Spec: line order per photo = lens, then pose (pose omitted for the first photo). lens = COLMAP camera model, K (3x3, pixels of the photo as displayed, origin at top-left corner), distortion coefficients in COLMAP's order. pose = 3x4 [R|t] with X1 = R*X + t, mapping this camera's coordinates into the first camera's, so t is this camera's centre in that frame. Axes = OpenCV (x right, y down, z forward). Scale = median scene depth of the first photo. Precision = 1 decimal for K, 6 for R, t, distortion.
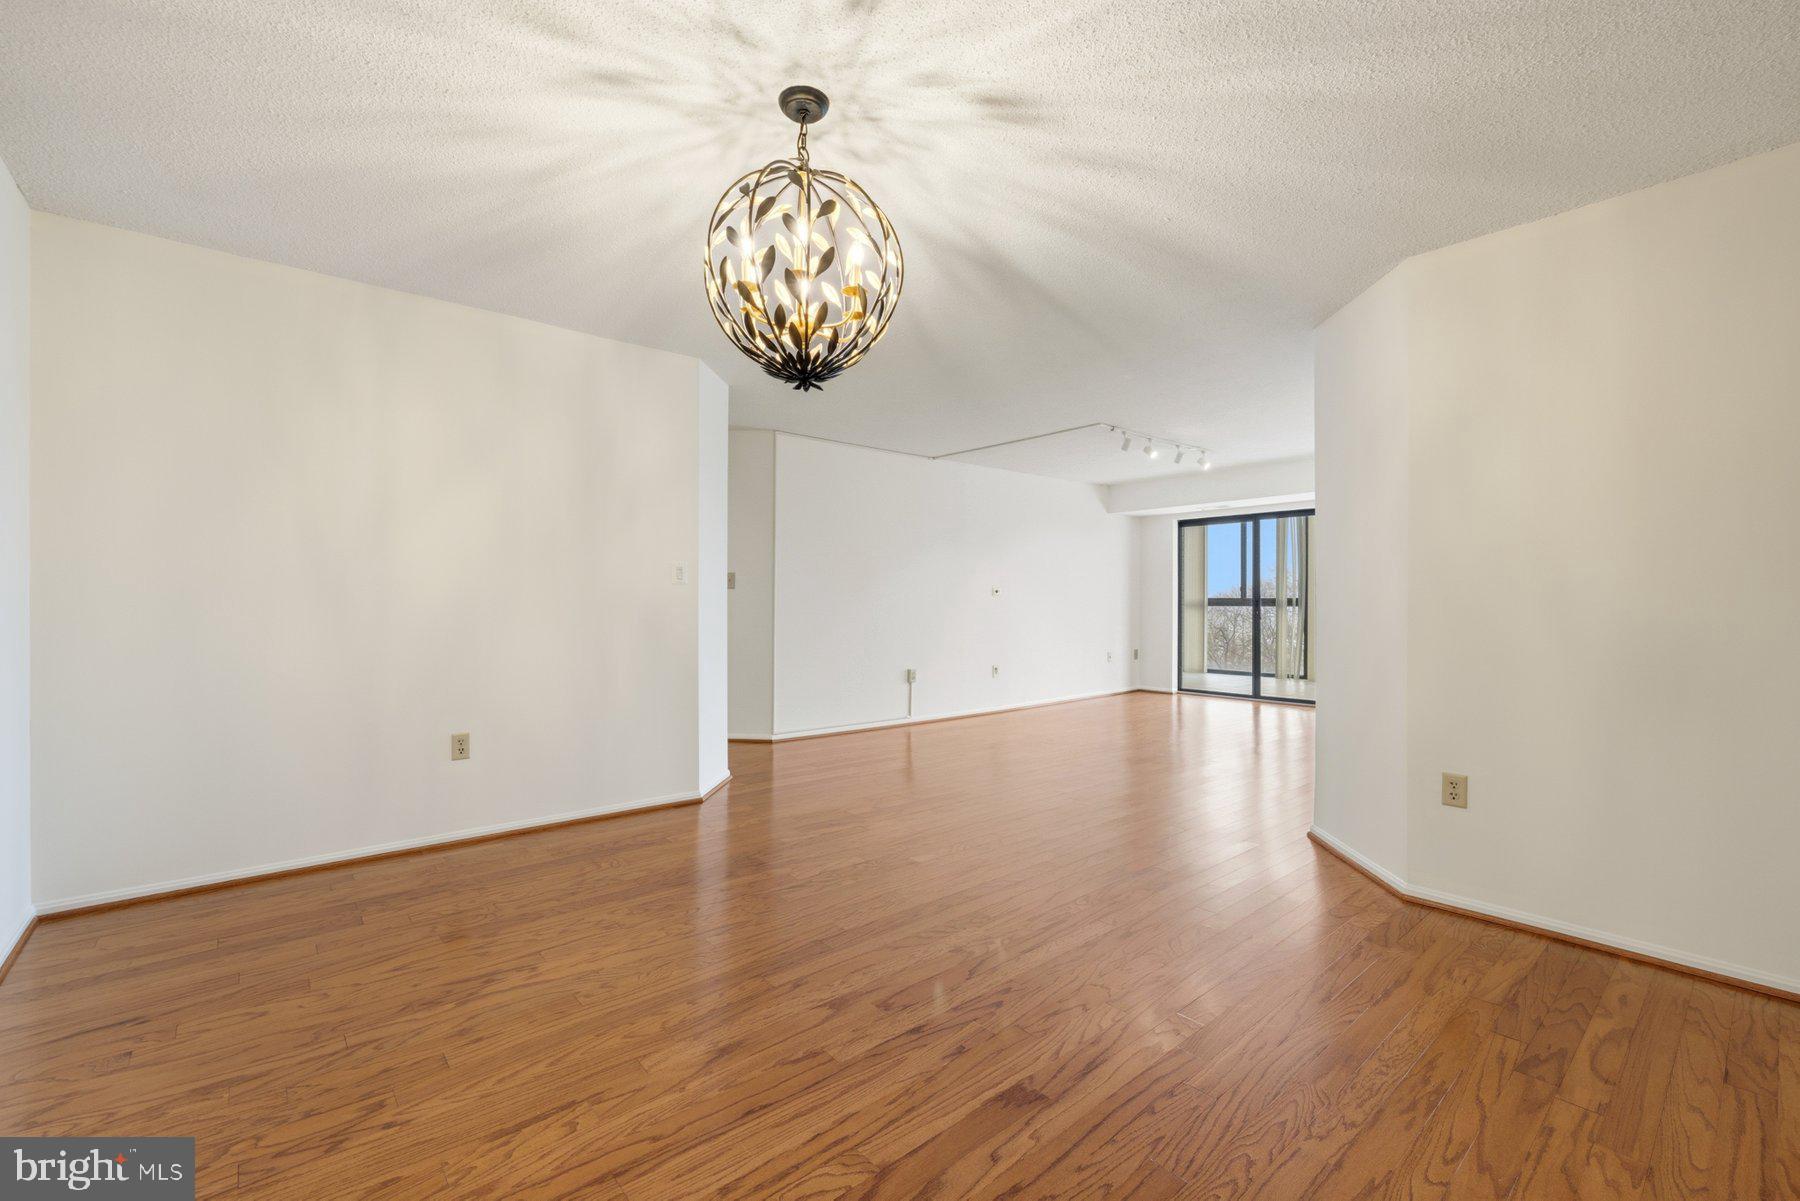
lens RADIAL K [[761.2, 0, 893.8], [0, 761.2, 600.7], [0, 0, 1]] dist [0.002202, 0.000227]
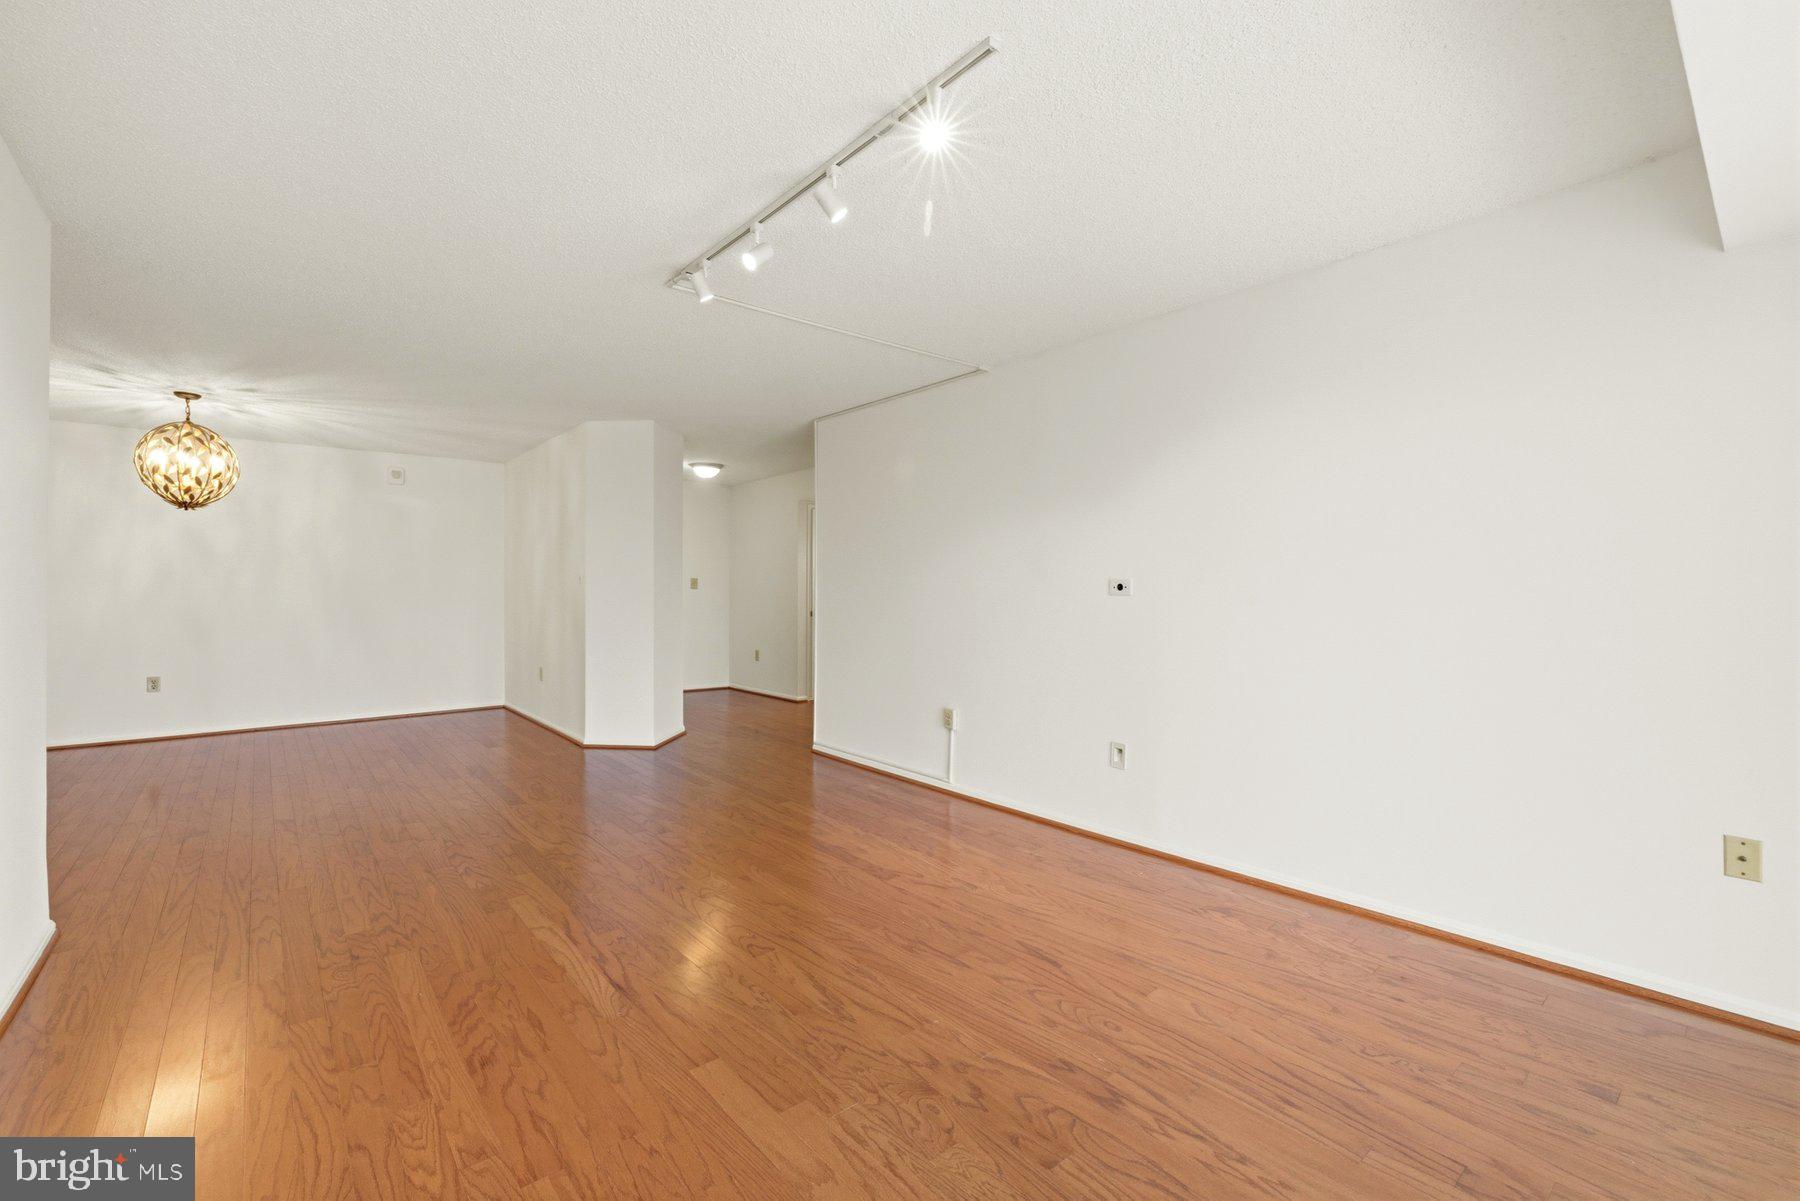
lens RADIAL K [[761.2, 0, 893.8], [0, 761.2, 600.7], [0, 0, 1]] dist [0.002202, 0.000227]
pose [[-0.012933, 0.005307, -0.999902, 0.690557], [-0.003135, 0.999981, 0.005348, -0.005515], [0.999911, 0.003204, -0.012916, 0.986807]]
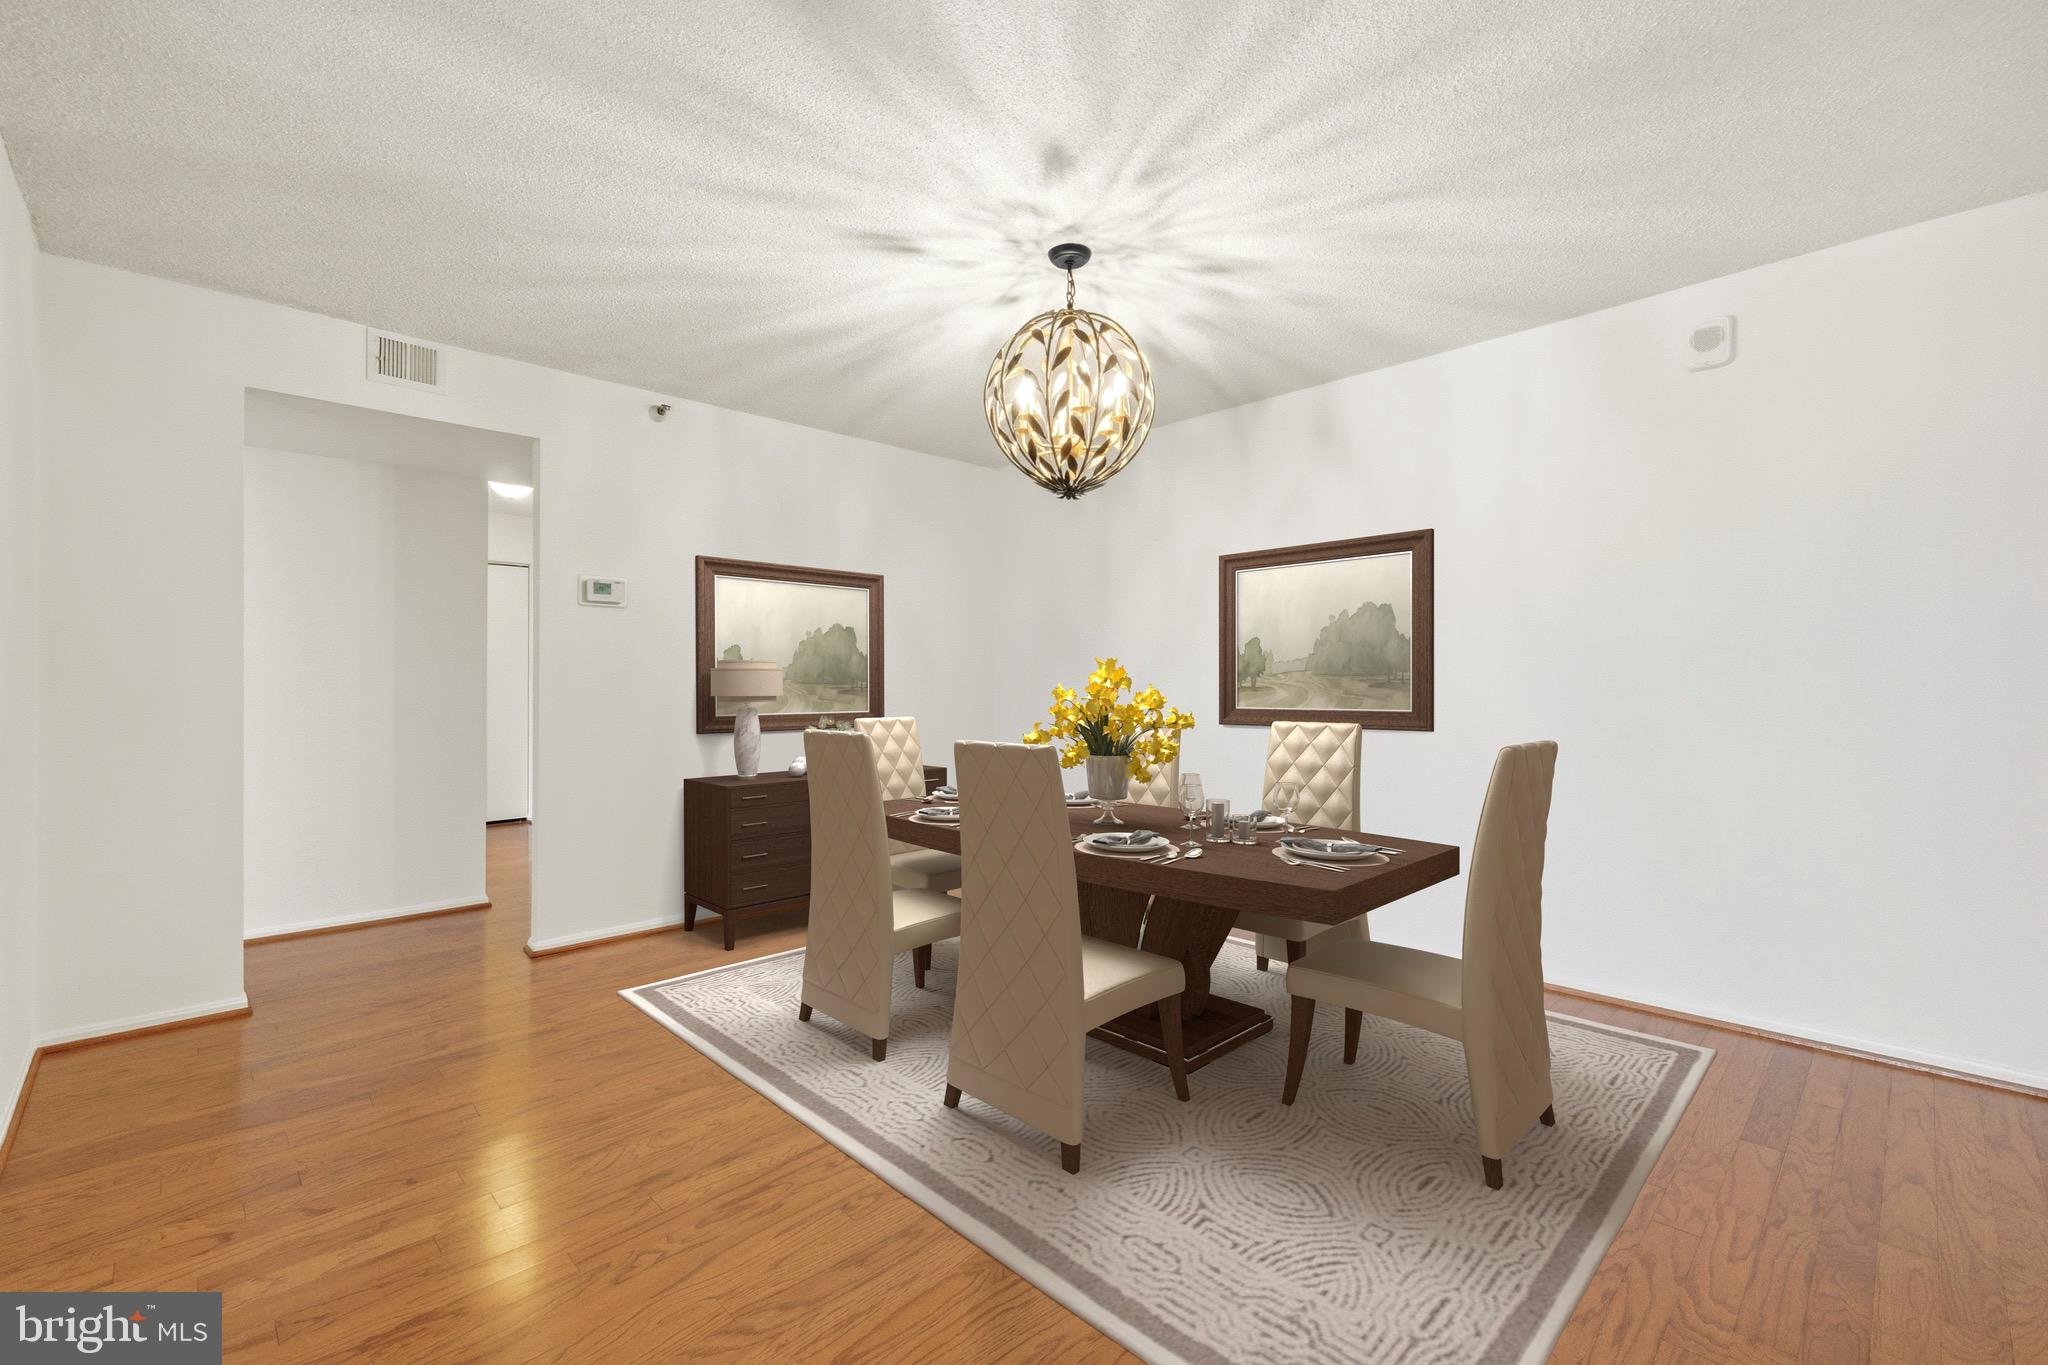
lens RADIAL K [[871.5, 0, 1015.7], [0, 871.5, 678.0], [0, 0, 1]] dist [0.000223, 0.000290]
pose [[-0.997889, -0.003439, -0.064853, 0.014649], [-0.003671, 0.999987, 0.003459, -0.003271], [0.064841, 0.003690, -0.997889, 0.694047]]
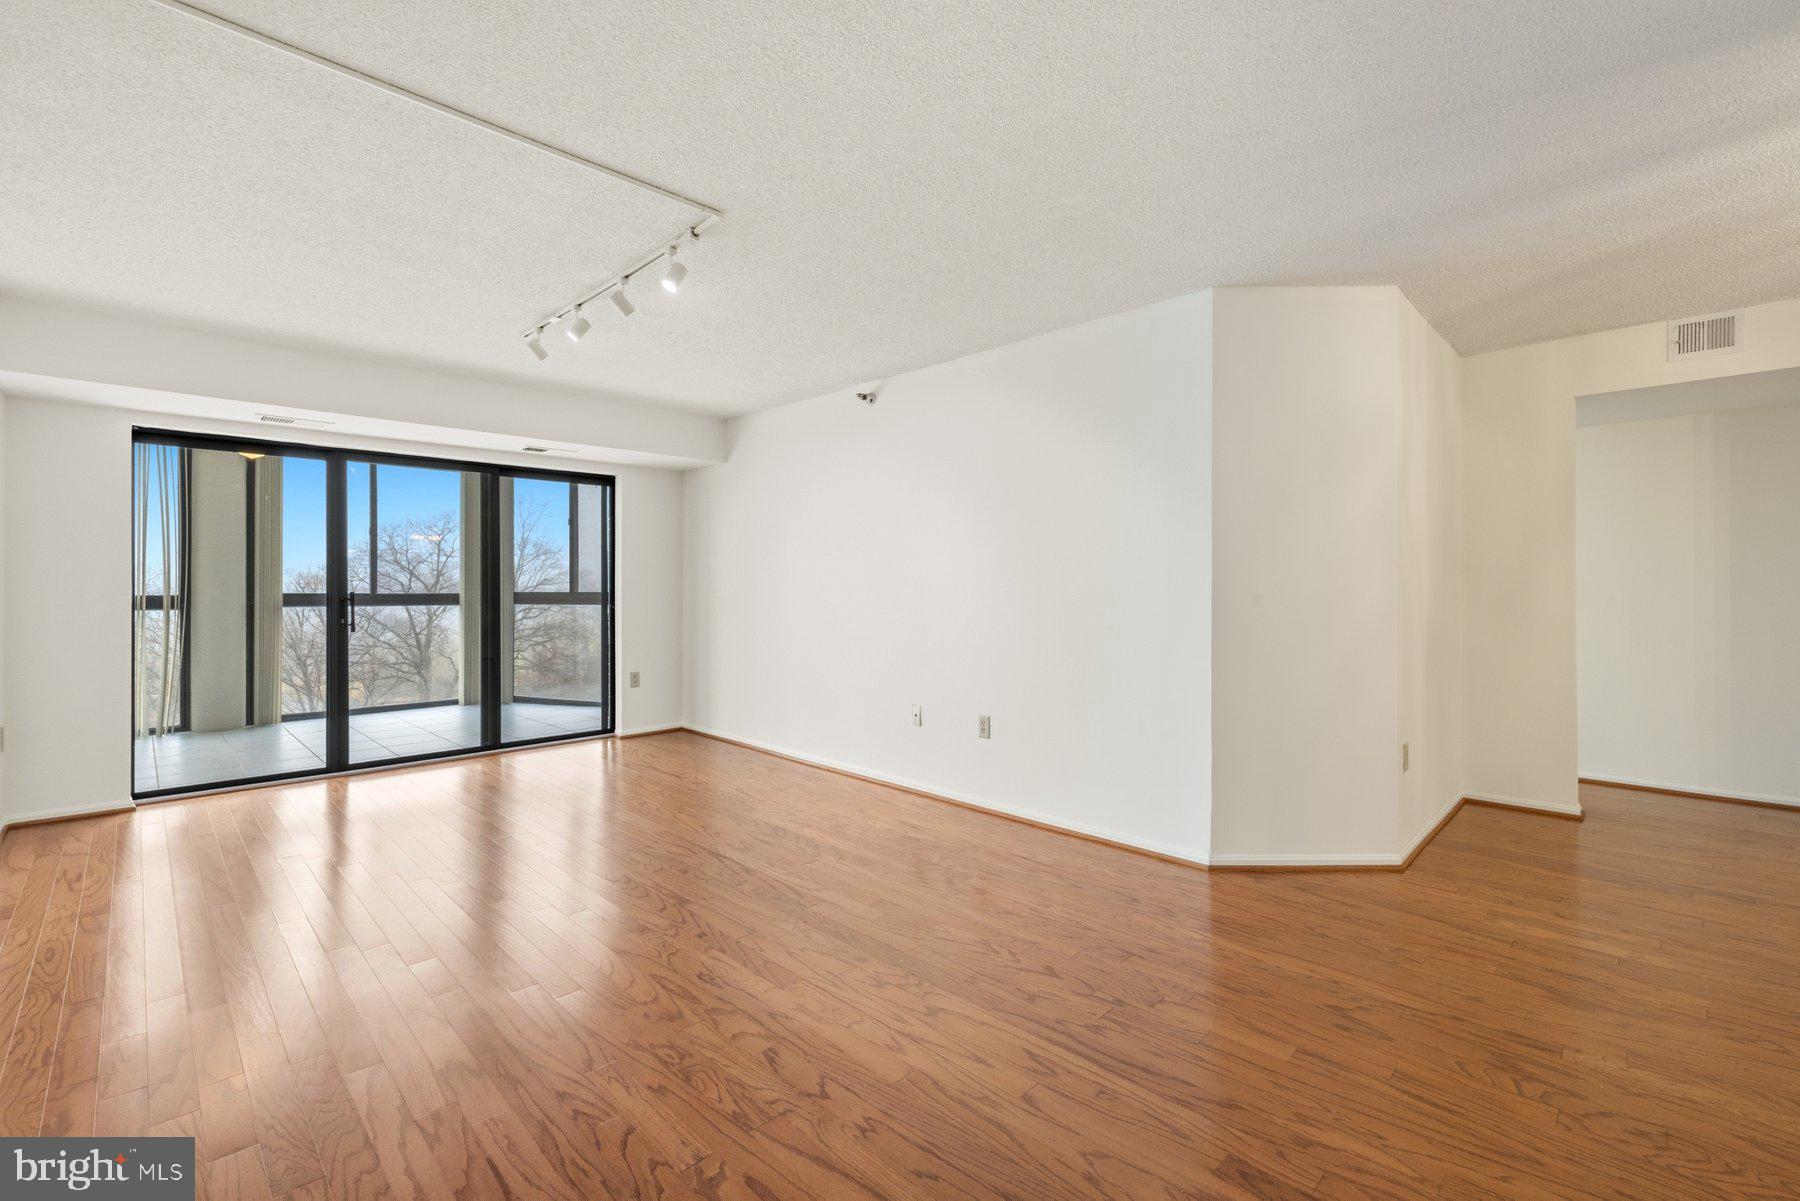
lens RADIAL K [[764.0, 0, 896.3], [0, 764.0, 586.4], [0, 0, 1]] dist [0.001658, 0.000122]
pose [[-0.076505, 0.006542, 0.997048, -0.160520], [0.006316, 0.999962, -0.006077, -0.004943], [-0.997049, 0.005832, -0.076544, 0.783148]]
